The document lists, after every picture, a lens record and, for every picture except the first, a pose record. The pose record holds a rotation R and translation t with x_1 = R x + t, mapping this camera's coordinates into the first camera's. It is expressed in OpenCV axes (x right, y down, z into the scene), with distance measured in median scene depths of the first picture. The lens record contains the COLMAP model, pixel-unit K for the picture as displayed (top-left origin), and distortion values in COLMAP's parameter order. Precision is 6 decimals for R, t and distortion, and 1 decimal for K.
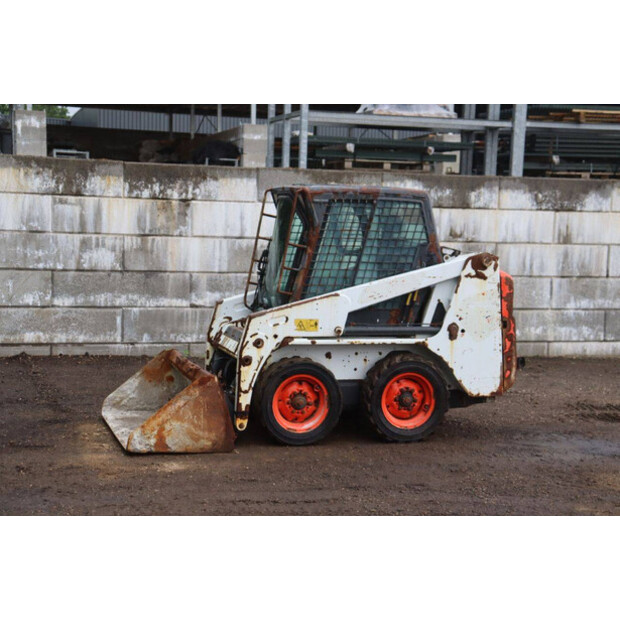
lens RADIAL K [[1118.0, 0, 318.6], [0, 1118.0, 305.1], [0, 0, 1]] dist [0.246769, 0.000000]
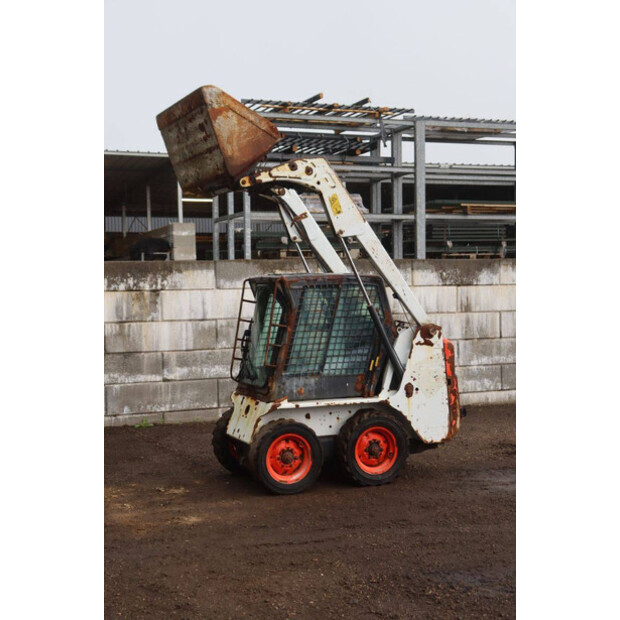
lens RADIAL K [[951.4, 0, 309.0], [0, 951.4, 303.4], [0, 0, 1]] dist [0.106437, 0.000000]
pose [[0.994650, -0.047768, 0.091592, -0.076934], [0.053972, 0.996326, -0.066502, -0.007083], [-0.088079, 0.071089, 0.993574, -0.016374]]
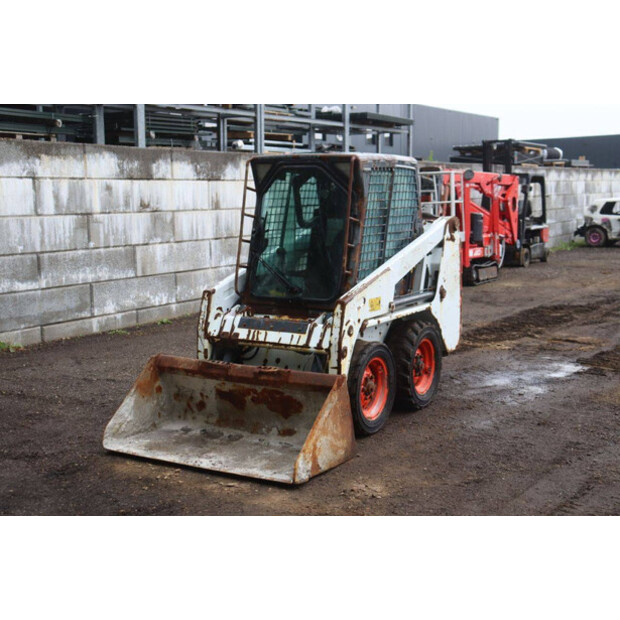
lens RADIAL K [[879.9, 0, 315.7], [0, 879.9, 305.5], [0, 0, 1]] dist [0.089032, 0.000000]
pose [[0.743675, -0.122976, 0.657134, -0.506554], [0.086057, 0.992368, 0.088322, -0.048029], [-0.662980, -0.009132, 0.748582, 0.466477]]
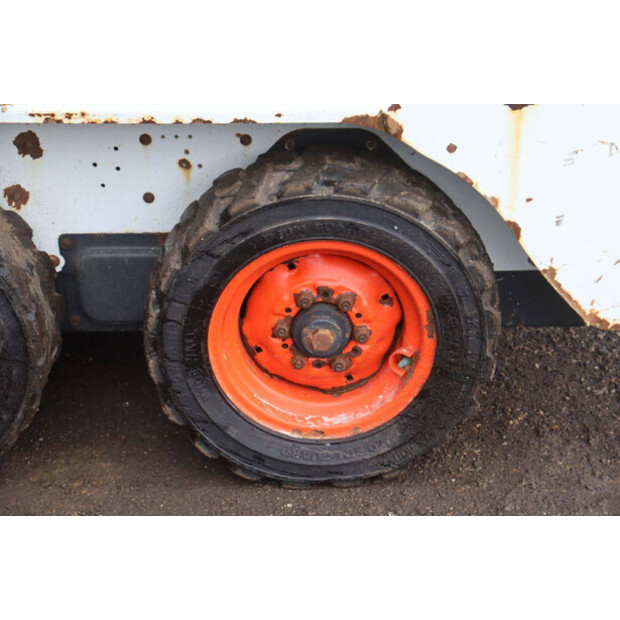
lens RADIAL K [[1167.2, 0, 310.9], [0, 1167.2, 306.9], [0, 0, 1]] dist [0.266861, 0.000000]
pose [[0.951674, 0.099963, -0.290385, 0.152829], [0.012331, 0.932343, 0.361365, -0.017962], [0.306862, -0.347482, 0.886054, 0.764054]]
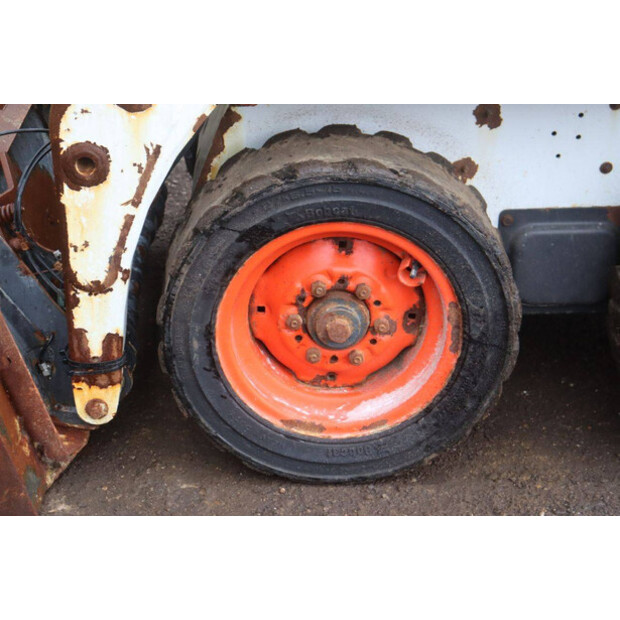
lens RADIAL K [[1229.3, 0, 306.6], [0, 1229.3, 304.5], [0, 0, 1]] dist [0.303336, 0.000000]
pose [[0.960208, 0.094252, -0.262902, 0.045236], [0.009444, 0.929838, 0.367848, -0.015271], [0.279127, -0.355693, 0.891948, 0.736132]]
